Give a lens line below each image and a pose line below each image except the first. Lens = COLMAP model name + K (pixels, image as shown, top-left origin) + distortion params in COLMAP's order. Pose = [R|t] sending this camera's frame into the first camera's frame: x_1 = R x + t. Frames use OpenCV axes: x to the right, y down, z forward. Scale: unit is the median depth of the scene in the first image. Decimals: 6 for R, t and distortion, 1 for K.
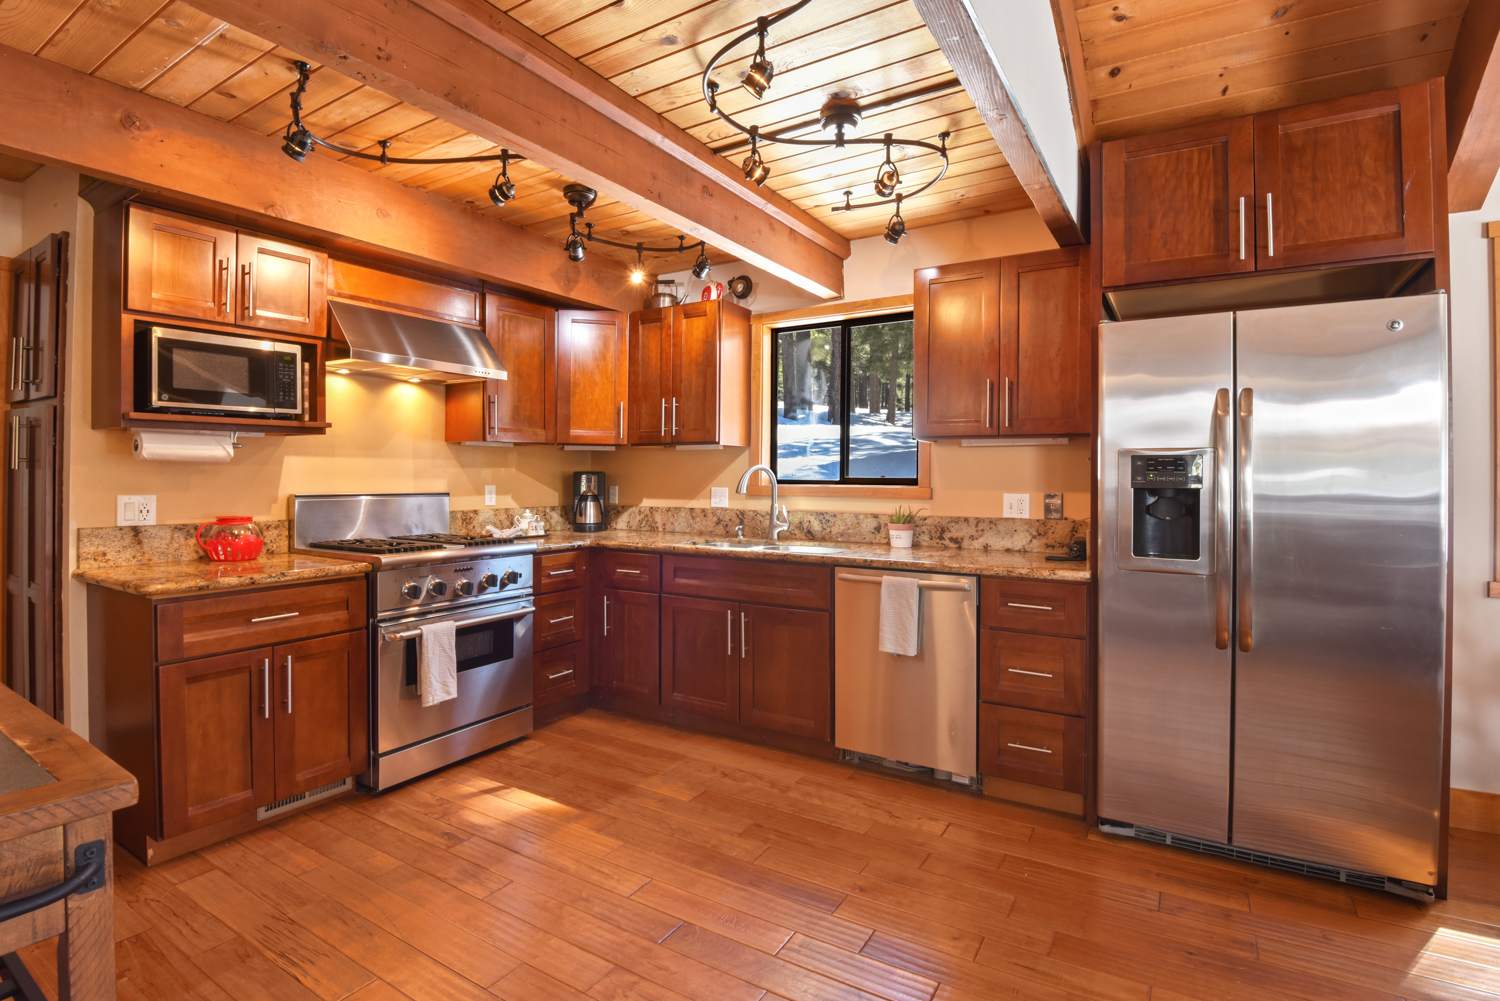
lens RADIAL K [[717.5, 0, 748.7], [0, 717.5, 479.6], [0, 0, 1]] dist [-0.071272, -0.000420]
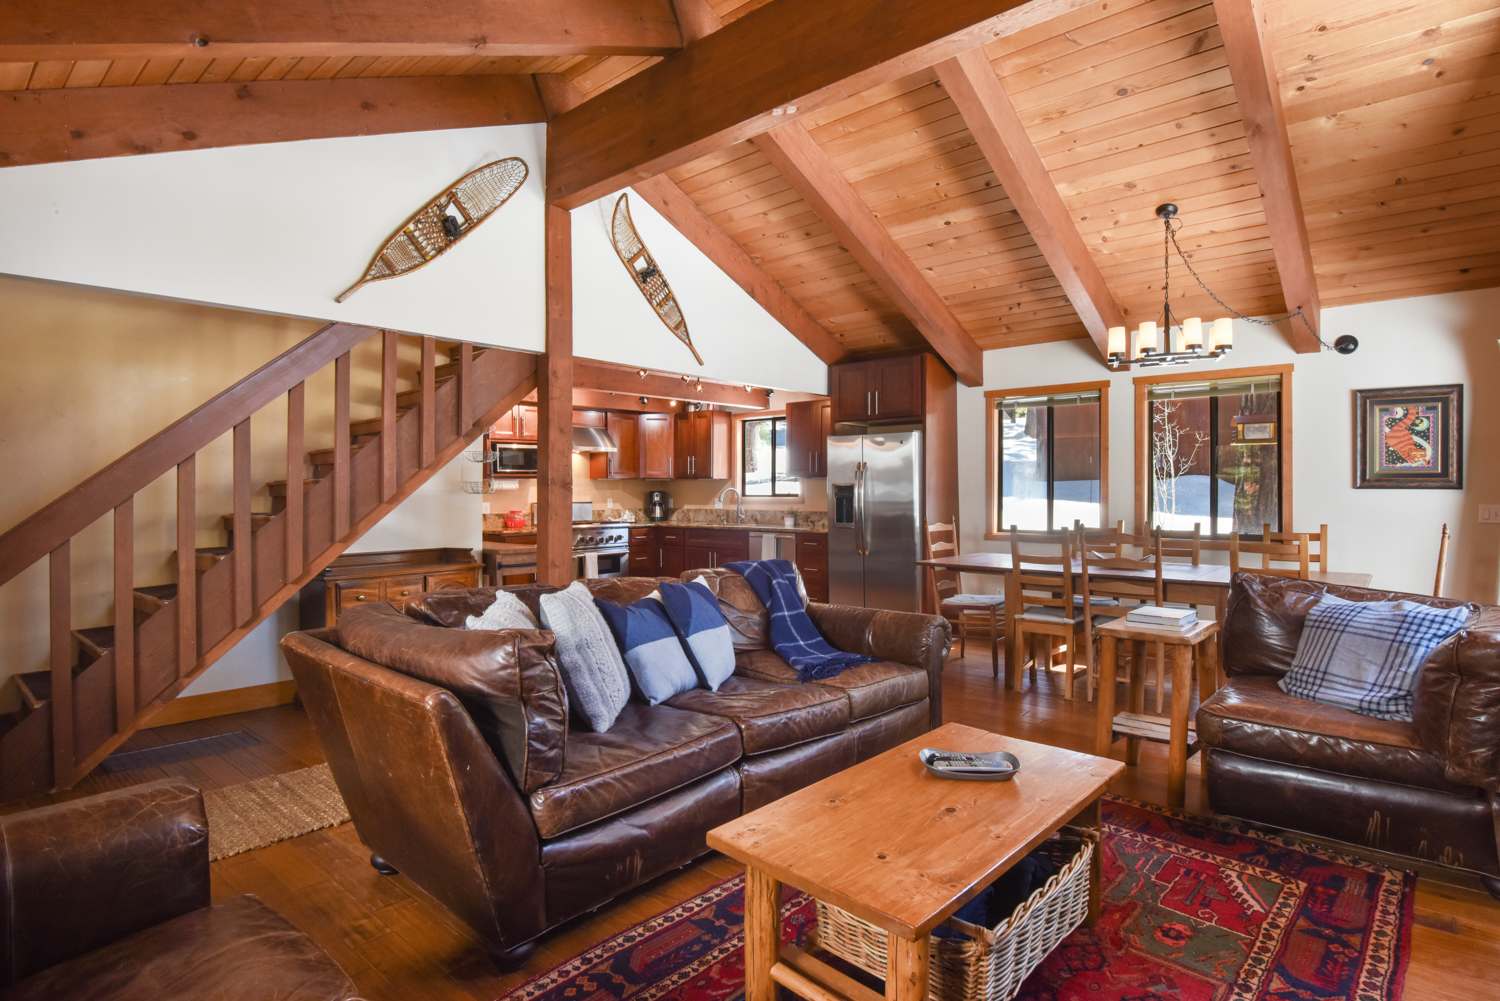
lens RADIAL K [[717.5, 0, 748.7], [0, 717.5, 479.6], [0, 0, 1]] dist [-0.071272, -0.000420]
pose [[0.989100, -0.010246, -0.146889, 0.375952], [0.007536, 0.999791, -0.018997, -0.004647], [0.147053, 0.017683, 0.988970, -1.096636]]
